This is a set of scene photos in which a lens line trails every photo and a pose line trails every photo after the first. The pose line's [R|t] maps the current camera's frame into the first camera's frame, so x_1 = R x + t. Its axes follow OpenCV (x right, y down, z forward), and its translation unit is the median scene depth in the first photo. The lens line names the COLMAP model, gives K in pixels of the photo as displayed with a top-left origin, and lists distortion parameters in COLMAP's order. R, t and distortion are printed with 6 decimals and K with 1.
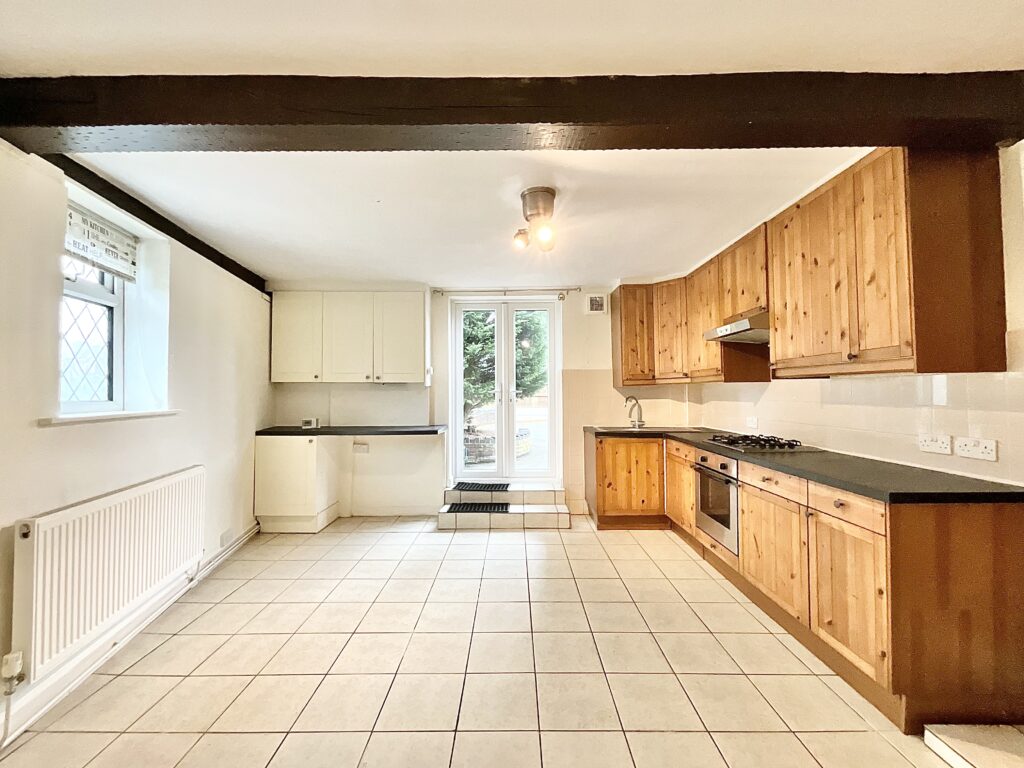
lens RADIAL K [[416.8, 0, 509.4], [0, 416.8, 383.7], [0, 0, 1]] dist [-0.002952, 0.001006]
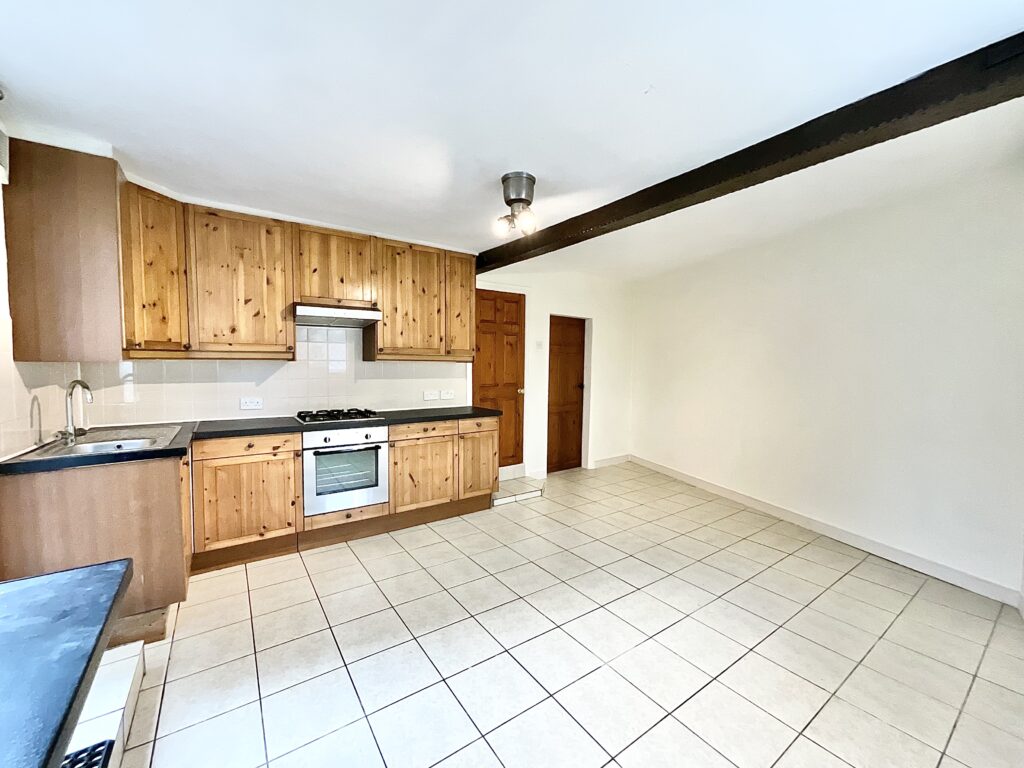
lens RADIAL K [[416.8, 0, 509.9], [0, 416.8, 384.7], [0, 0, 1]] dist [-0.002952, 0.001006]
pose [[-0.579260, -0.032448, 0.814497, -0.474636], [-0.017515, 0.999472, 0.027361, 0.014091], [-0.814955, 0.001583, -0.579522, 0.997971]]
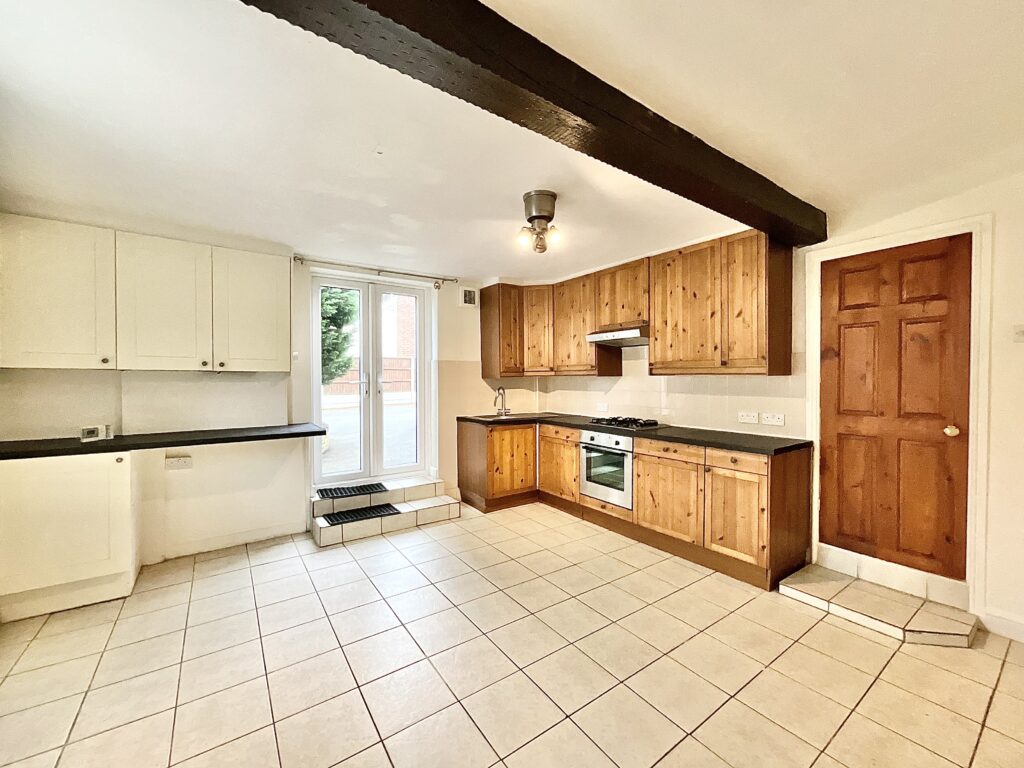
lens RADIAL K [[416.8, 0, 512.9], [0, 416.8, 383.7], [0, 0, 1]] dist [-0.002952, 0.001006]
pose [[0.811662, -0.003518, 0.584116, -0.365776], [-0.016479, 0.999446, 0.028918, -0.011413], [-0.583895, -0.033097, 0.811155, 0.114411]]
